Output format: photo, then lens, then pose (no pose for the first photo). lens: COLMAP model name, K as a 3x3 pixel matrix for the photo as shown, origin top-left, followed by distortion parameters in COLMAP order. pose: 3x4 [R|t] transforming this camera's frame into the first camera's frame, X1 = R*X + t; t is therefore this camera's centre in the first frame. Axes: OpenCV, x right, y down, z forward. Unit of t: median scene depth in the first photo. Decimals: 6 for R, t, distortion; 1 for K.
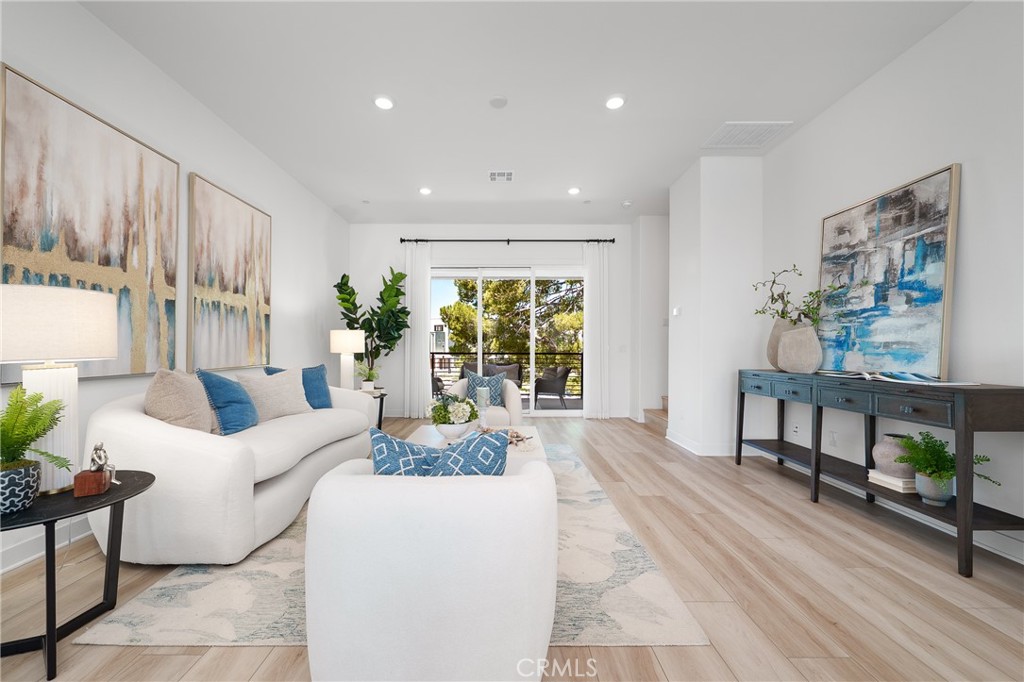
lens RADIAL K [[387.8, 0, 504.2], [0, 387.8, 351.4], [0, 0, 1]] dist [-0.000549, 0.000057]
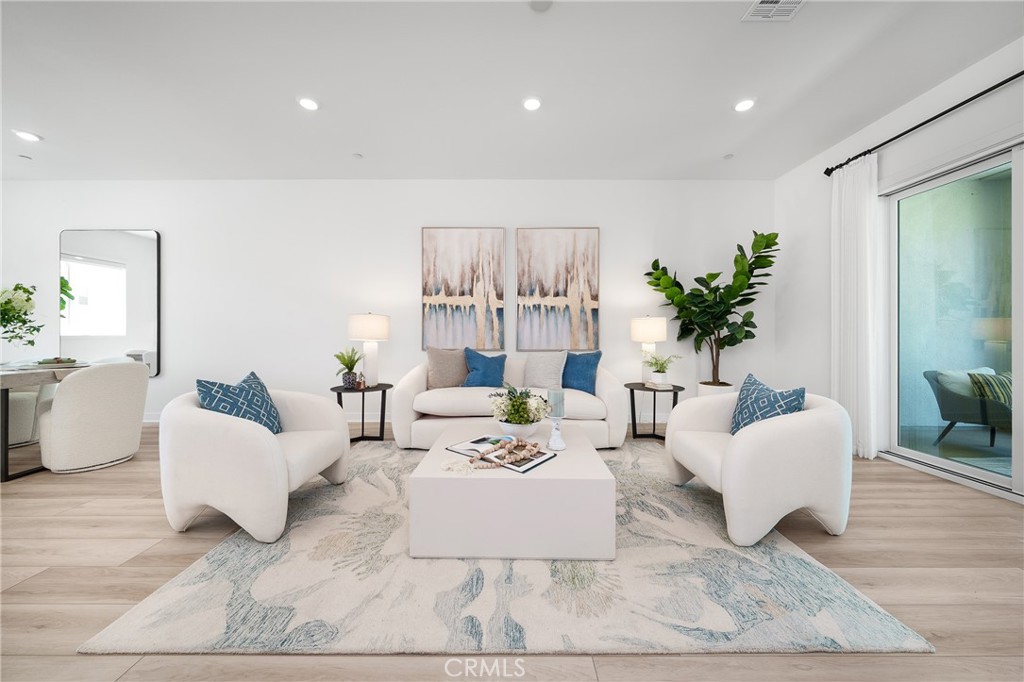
lens RADIAL K [[353.3, 0, 516.9], [0, 353.3, 335.7], [0, 0, 1]] dist [-0.002505, -0.000191]
pose [[0.009413, 0.000539, -0.999956, 0.659083], [-0.012525, 0.999921, 0.000421, -0.009027], [0.999877, 0.012521, 0.009419, 0.970389]]
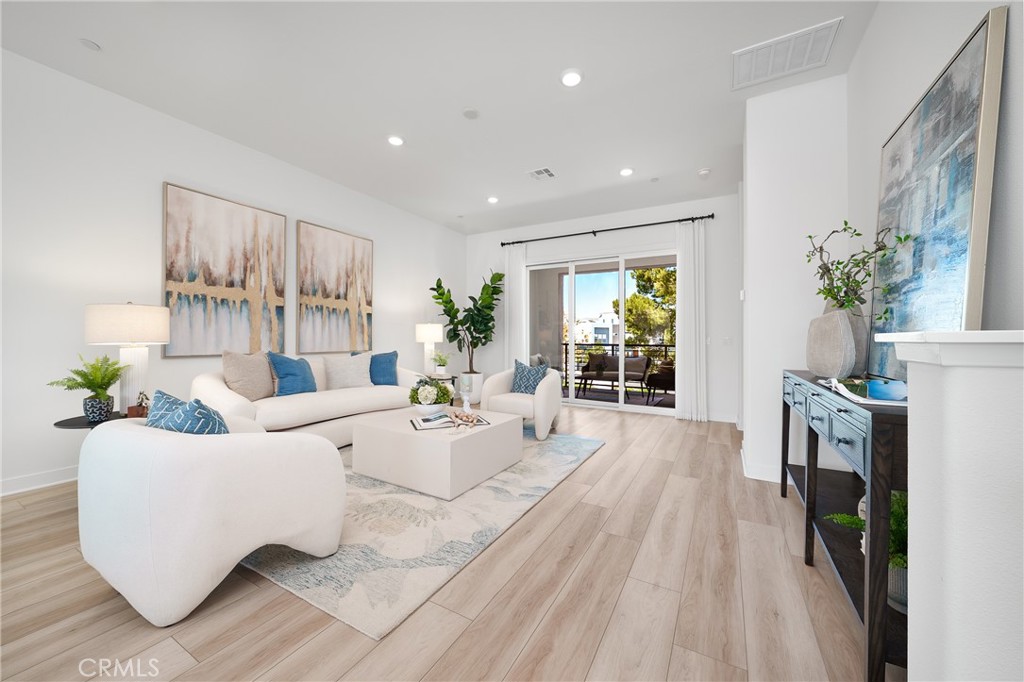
lens RADIAL K [[367.0, 0, 521.6], [0, 367.0, 340.7], [0, 0, 1]] dist [-0.000466, -0.000153]
pose [[0.879619, 0.008391, -0.475604, 0.609947], [-0.011071, 0.999935, -0.002834, -0.002096], [0.475549, 0.007758, 0.879655, 0.165679]]
